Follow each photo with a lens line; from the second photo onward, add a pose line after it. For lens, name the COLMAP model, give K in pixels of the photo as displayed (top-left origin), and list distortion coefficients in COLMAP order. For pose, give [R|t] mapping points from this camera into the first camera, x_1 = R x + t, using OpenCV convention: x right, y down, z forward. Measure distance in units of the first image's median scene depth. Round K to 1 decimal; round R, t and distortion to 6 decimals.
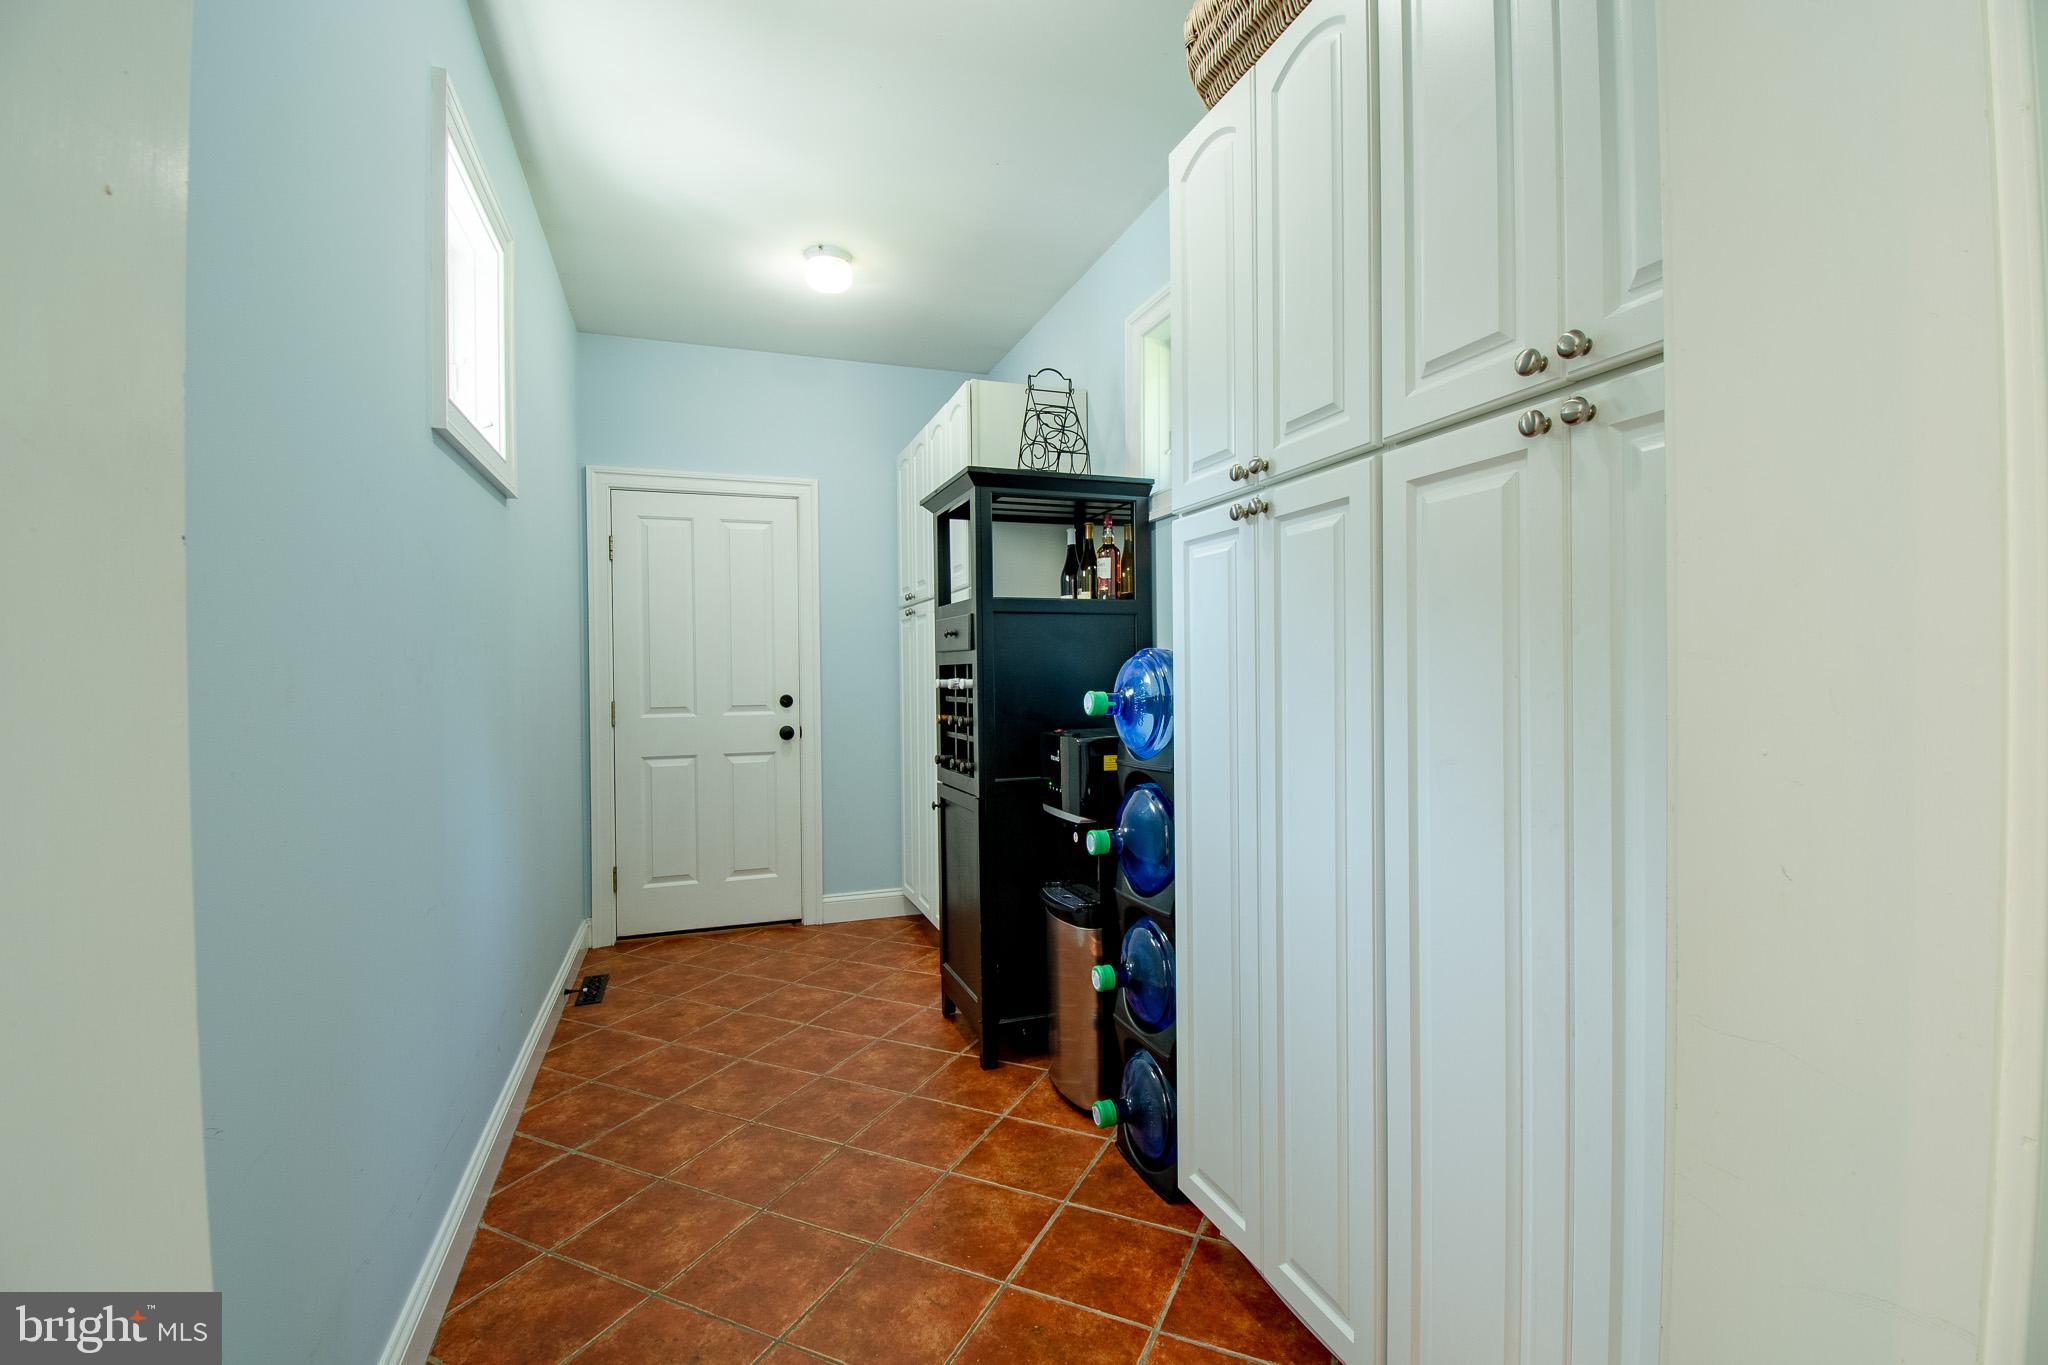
lens RADIAL K [[921.1, 0, 1022.6], [0, 921.1, 684.0], [0, 0, 1]] dist [-0.000995, -0.000550]
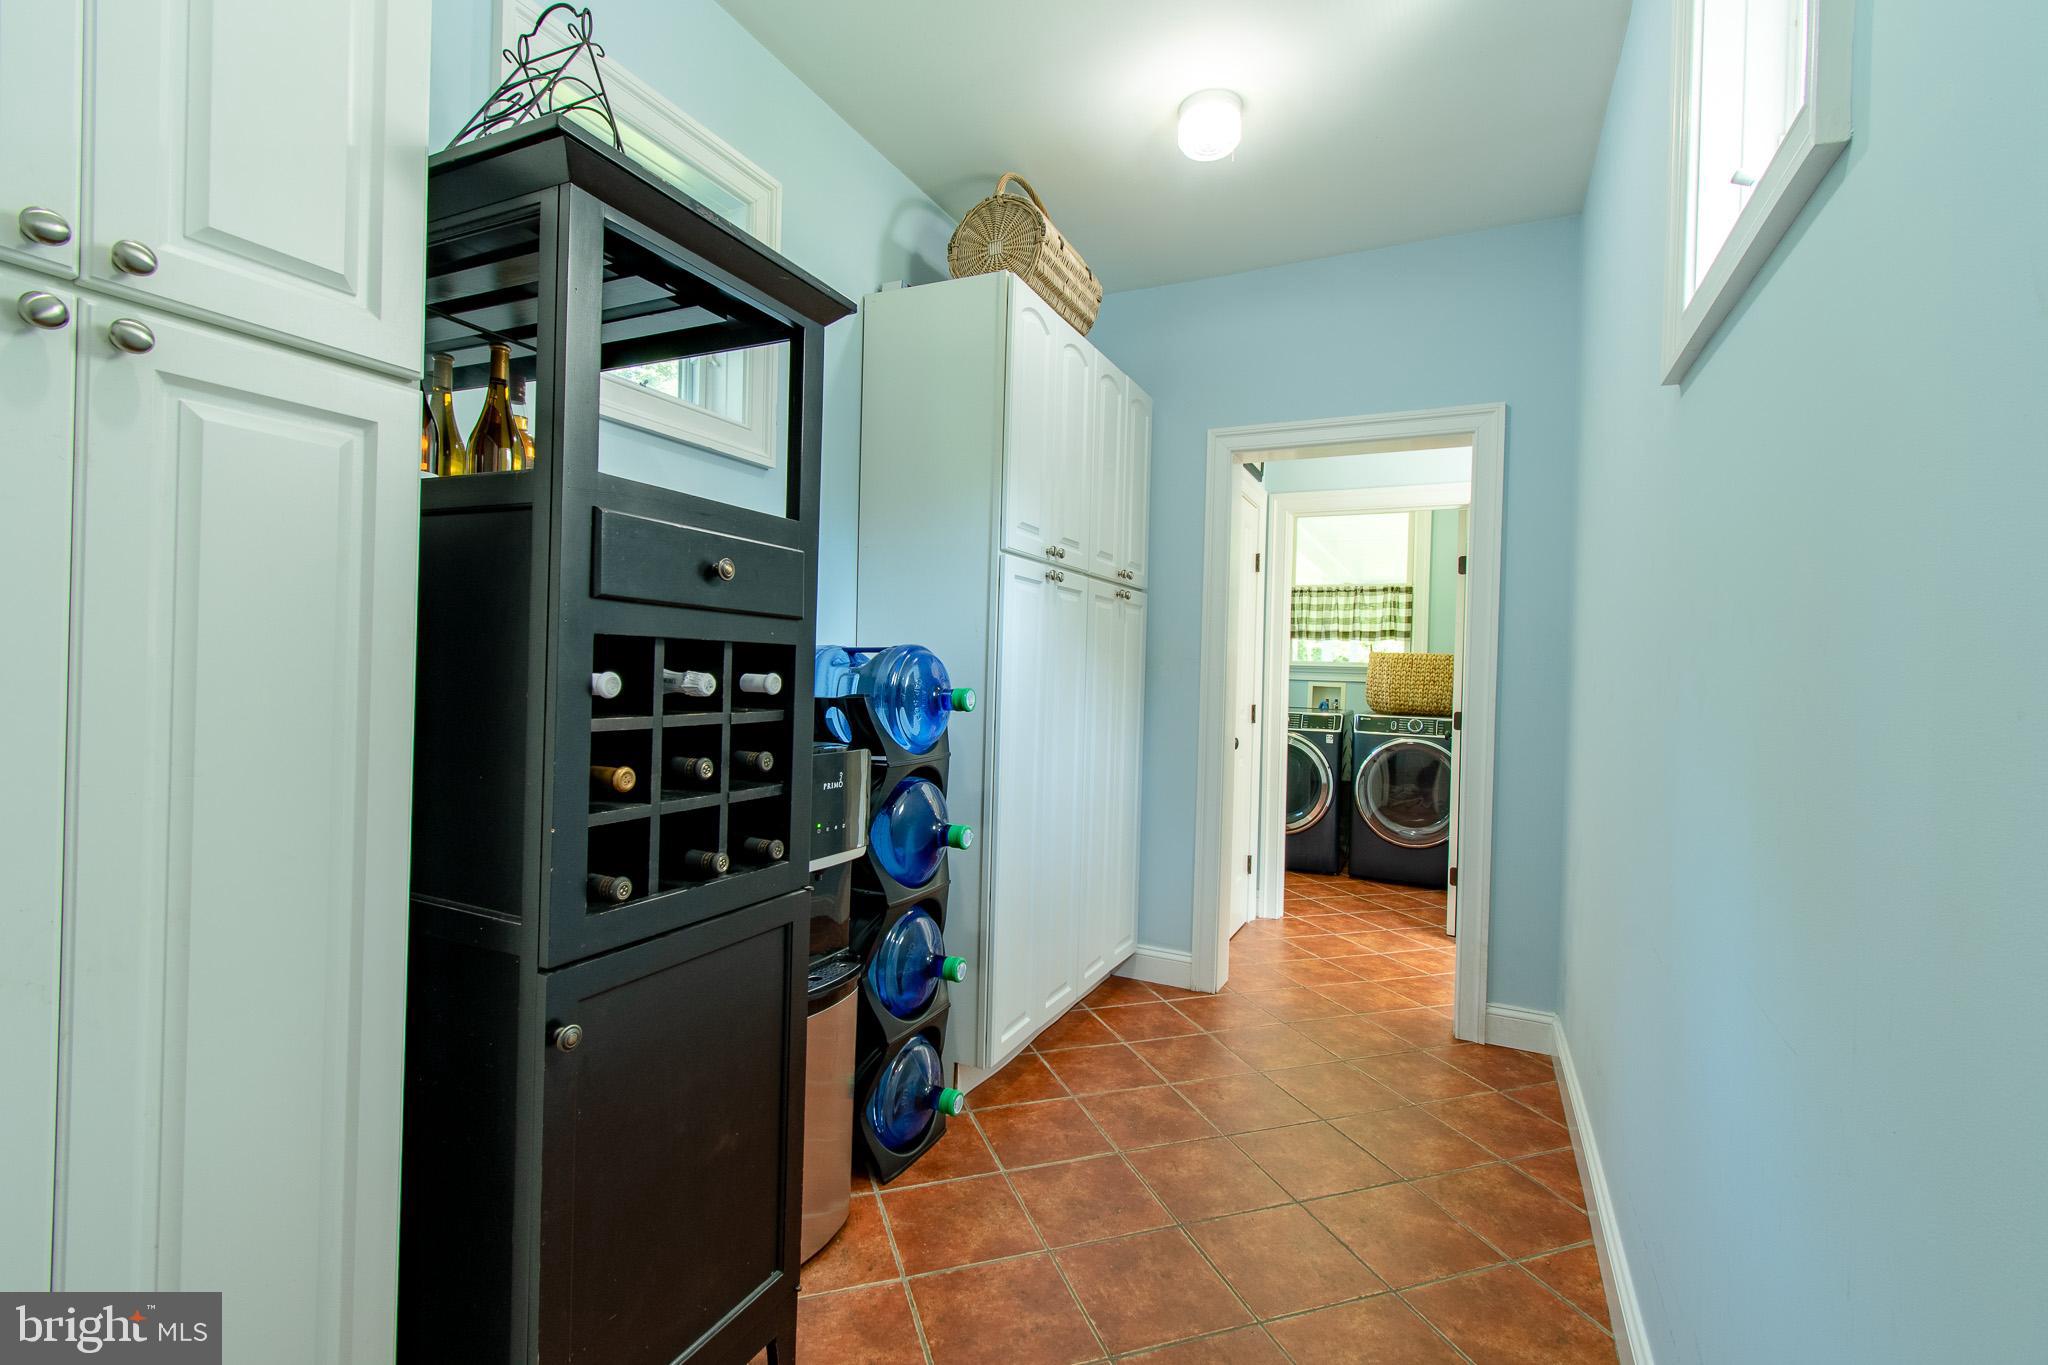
lens RADIAL K [[921.1, 0, 1022.9], [0, 921.1, 670.7], [0, 0, 1]] dist [-0.000995, -0.000550]
pose [[-0.704130, -0.005553, 0.710049, -0.733837], [-0.006301, 0.999979, 0.001572, -0.011190], [-0.710043, -0.003367, -0.704150, 1.777458]]
